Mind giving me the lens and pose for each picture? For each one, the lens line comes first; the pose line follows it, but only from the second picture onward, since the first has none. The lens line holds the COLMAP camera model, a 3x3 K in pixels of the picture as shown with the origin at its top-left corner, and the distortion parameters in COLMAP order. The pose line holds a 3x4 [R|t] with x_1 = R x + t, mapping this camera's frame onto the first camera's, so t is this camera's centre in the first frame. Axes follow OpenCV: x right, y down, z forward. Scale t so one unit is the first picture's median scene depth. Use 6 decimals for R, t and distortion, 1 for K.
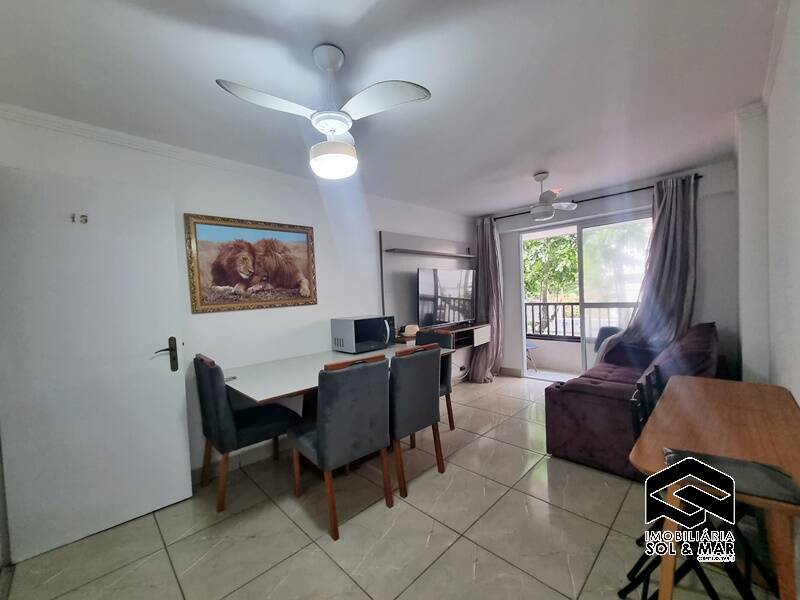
lens RADIAL K [[325.5, 0, 400.9], [0, 325.5, 302.6], [0, 0, 1]] dist [-0.000528, -0.000709]
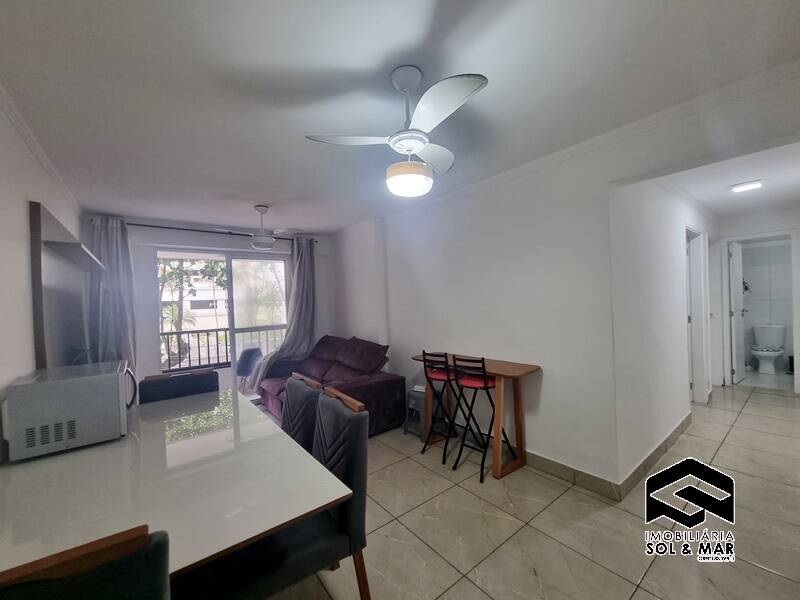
lens RADIAL K [[325.5, 0, 398.4], [0, 325.5, 303.3], [0, 0, 1]] dist [-0.000528, -0.000709]
pose [[0.125518, 0.030443, 0.991624, -0.480263], [0.060923, 0.997406, -0.038332, -0.008319], [-0.990219, 0.065224, 0.123338, 0.377449]]
